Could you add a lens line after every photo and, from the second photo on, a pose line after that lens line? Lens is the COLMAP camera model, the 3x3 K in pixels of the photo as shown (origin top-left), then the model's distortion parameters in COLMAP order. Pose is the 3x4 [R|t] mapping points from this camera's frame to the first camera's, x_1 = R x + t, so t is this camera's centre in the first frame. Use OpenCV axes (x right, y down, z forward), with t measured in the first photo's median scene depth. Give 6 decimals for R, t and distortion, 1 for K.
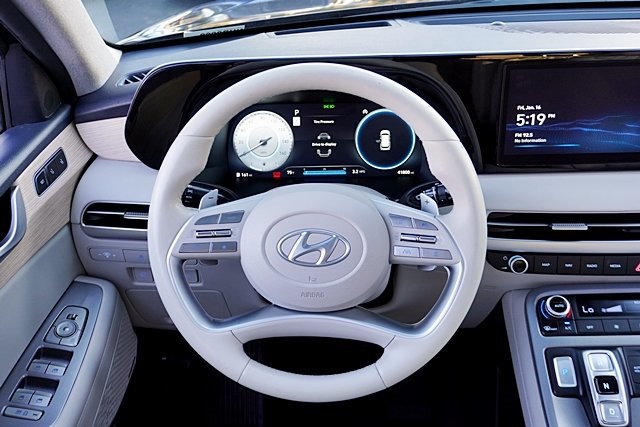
lens RADIAL K [[651.5, 0, 320.0], [0, 651.5, 213.5], [0, 0, 1]] dist [-0.004594, -0.005045]
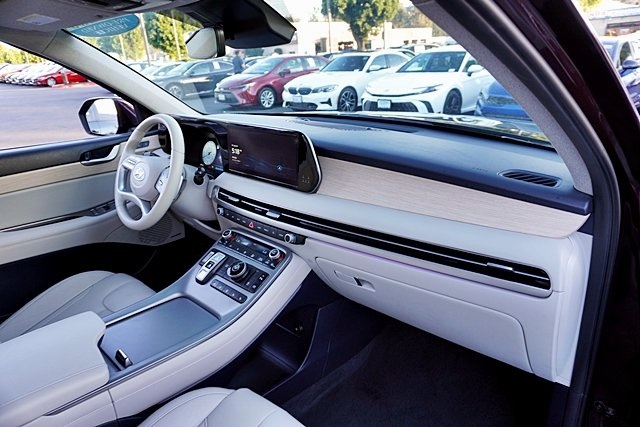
lens RADIAL K [[426.9, 0, 320.0], [0, 426.9, 213.5], [0, 0, 1]] dist [-0.046701, 0.037292]
pose [[0.742915, 0.243013, -0.623716, 1.303638], [-0.314406, 0.949277, -0.004634, -0.016311], [0.590953, 0.199543, 0.781637, 0.022528]]
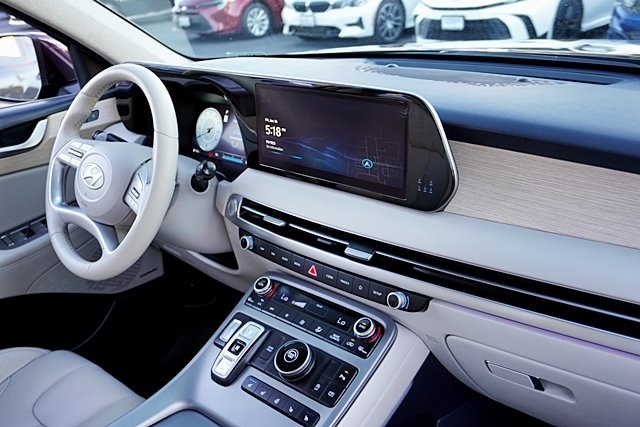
lens RADIAL K [[676.6, 0, 320.0], [0, 676.6, 213.5], [0, 0, 1]] dist [0.002281, 0.013009]
pose [[0.729667, 0.232102, -0.643207, 1.060855], [-0.284960, 0.958275, 0.022531, -0.038605], [0.621598, 0.166848, 0.765361, 0.068632]]
